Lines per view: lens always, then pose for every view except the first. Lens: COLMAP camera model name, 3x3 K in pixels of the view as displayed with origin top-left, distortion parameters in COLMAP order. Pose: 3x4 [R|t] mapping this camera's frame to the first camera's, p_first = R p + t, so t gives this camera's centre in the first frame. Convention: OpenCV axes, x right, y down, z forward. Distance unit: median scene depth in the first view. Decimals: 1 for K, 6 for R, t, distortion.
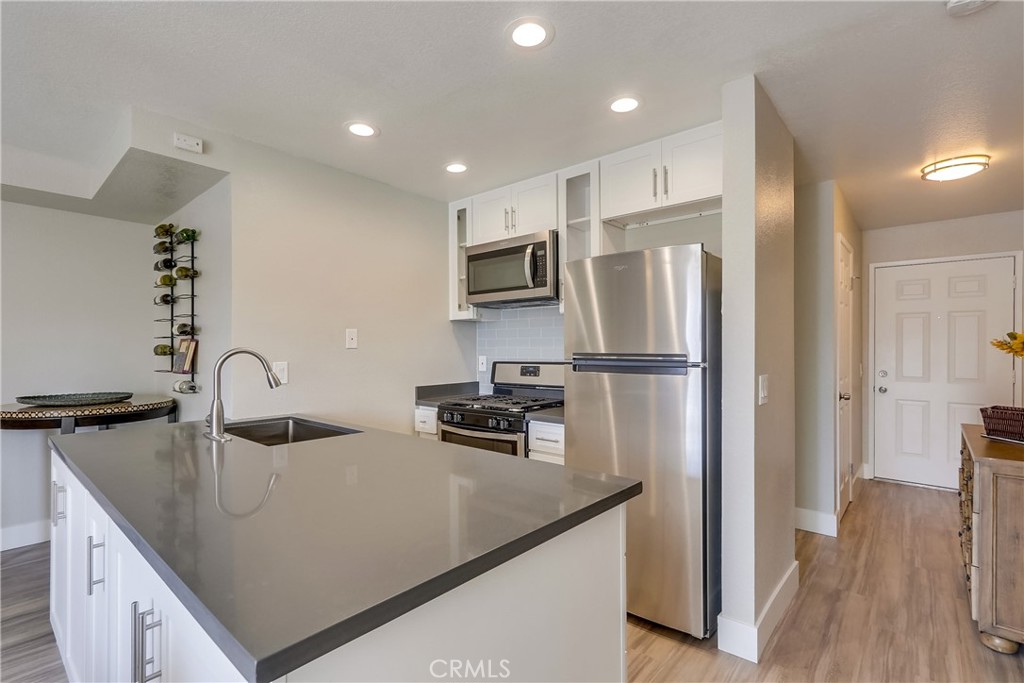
lens RADIAL K [[479.7, 0, 498.8], [0, 479.7, 348.0], [0, 0, 1]] dist [-0.001757, -0.000094]
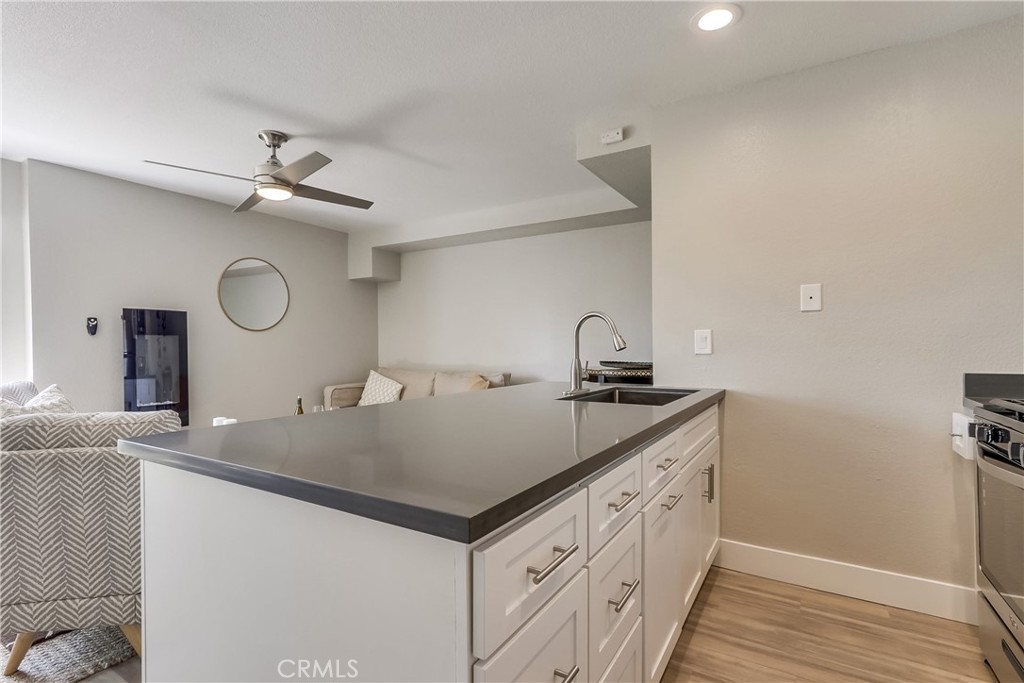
lens RADIAL K [[479.7, 0, 498.8], [0, 479.7, 348.0], [0, 0, 1]] dist [-0.001757, -0.000094]
pose [[0.166394, 0.003170, -0.986054, 0.322102], [0.004965, 0.999979, 0.004052, 0.050307], [0.986047, -0.005570, 0.166375, 0.410411]]
